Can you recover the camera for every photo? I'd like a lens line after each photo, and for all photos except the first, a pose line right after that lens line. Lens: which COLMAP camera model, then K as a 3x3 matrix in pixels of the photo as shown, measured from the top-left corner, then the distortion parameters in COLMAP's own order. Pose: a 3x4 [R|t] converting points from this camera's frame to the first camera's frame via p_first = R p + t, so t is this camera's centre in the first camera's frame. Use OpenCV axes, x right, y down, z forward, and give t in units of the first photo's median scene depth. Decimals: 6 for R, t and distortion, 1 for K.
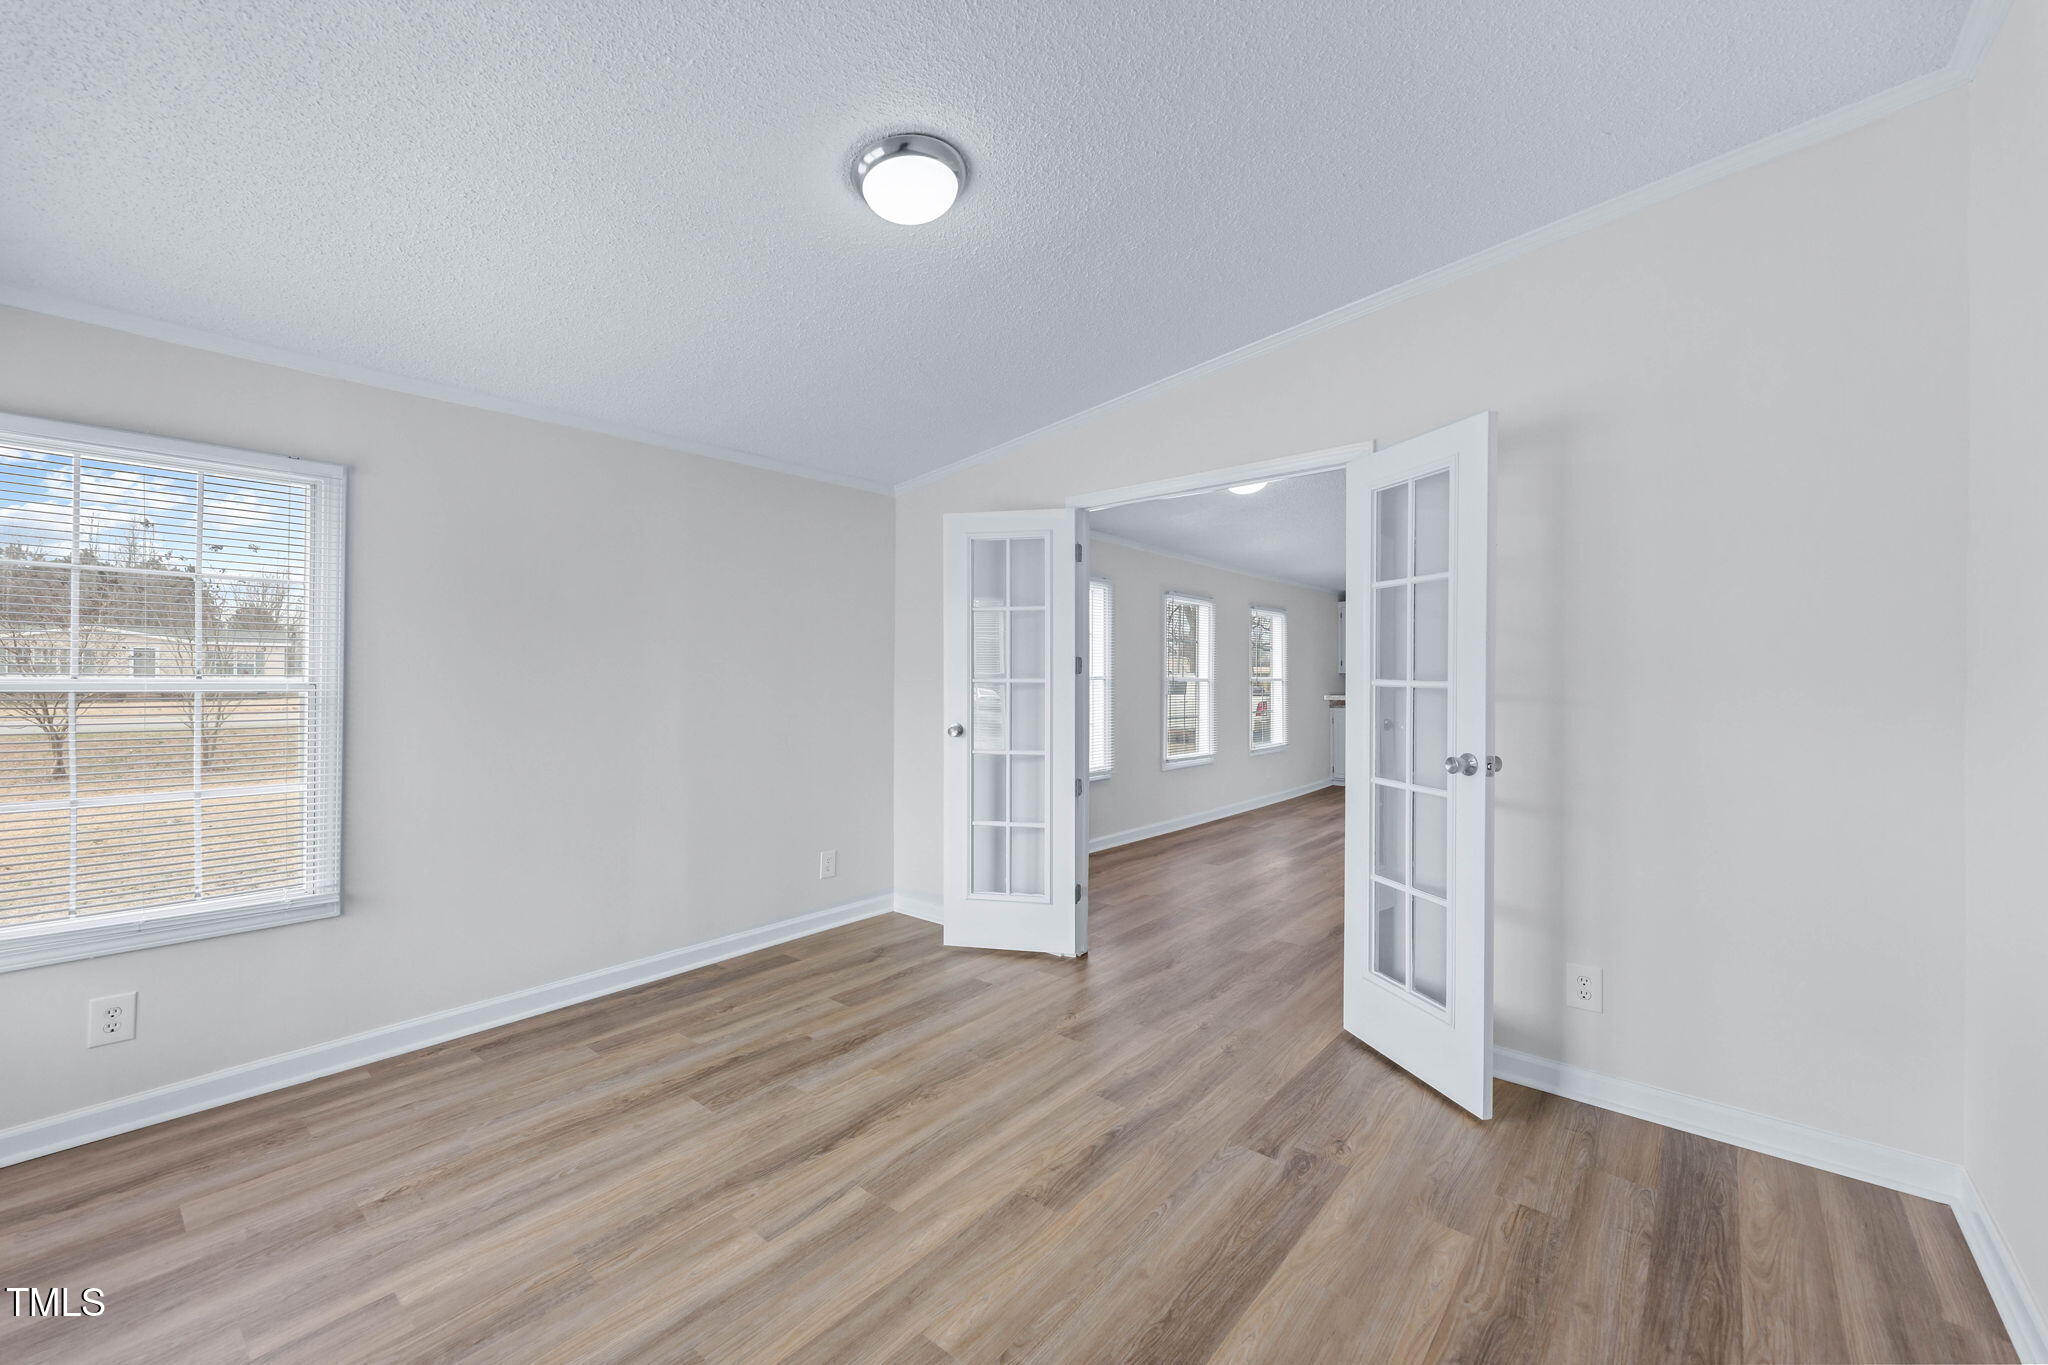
lens RADIAL K [[818.1, 0, 1009.1], [0, 818.1, 677.6], [0, 0, 1]] dist [-0.000406, -0.000079]
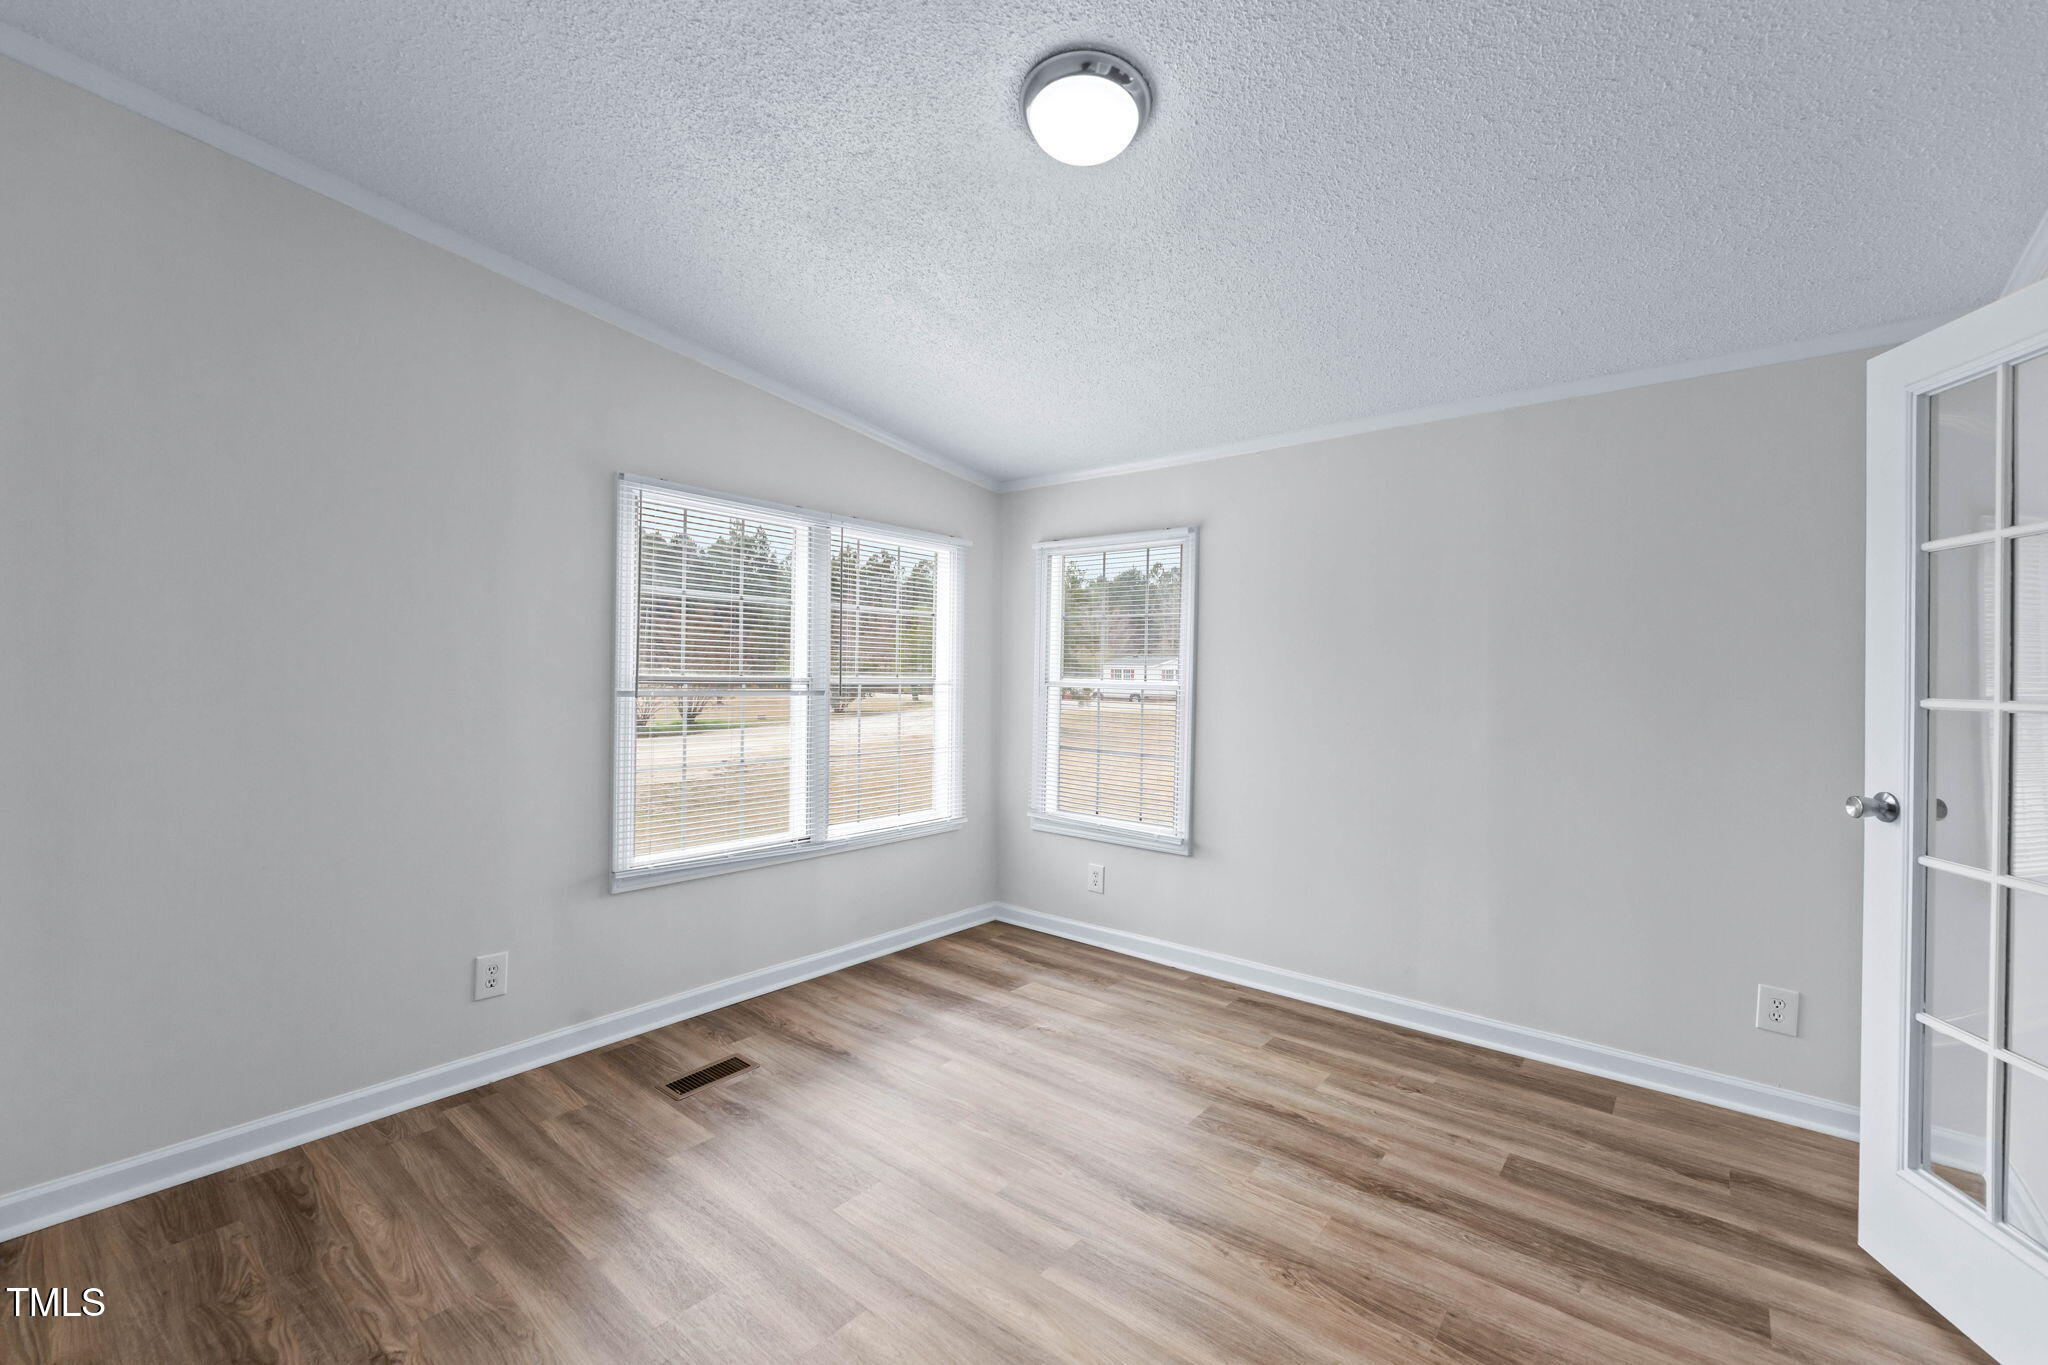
lens RADIAL K [[818.1, 0, 1009.1], [0, 818.1, 677.6], [0, 0, 1]] dist [-0.000406, -0.000079]
pose [[0.031741, 0.001166, -0.999495, 0.527701], [-0.017753, 0.999842, 0.000602, -0.003038], [0.999338, 0.017725, 0.031757, 0.639092]]
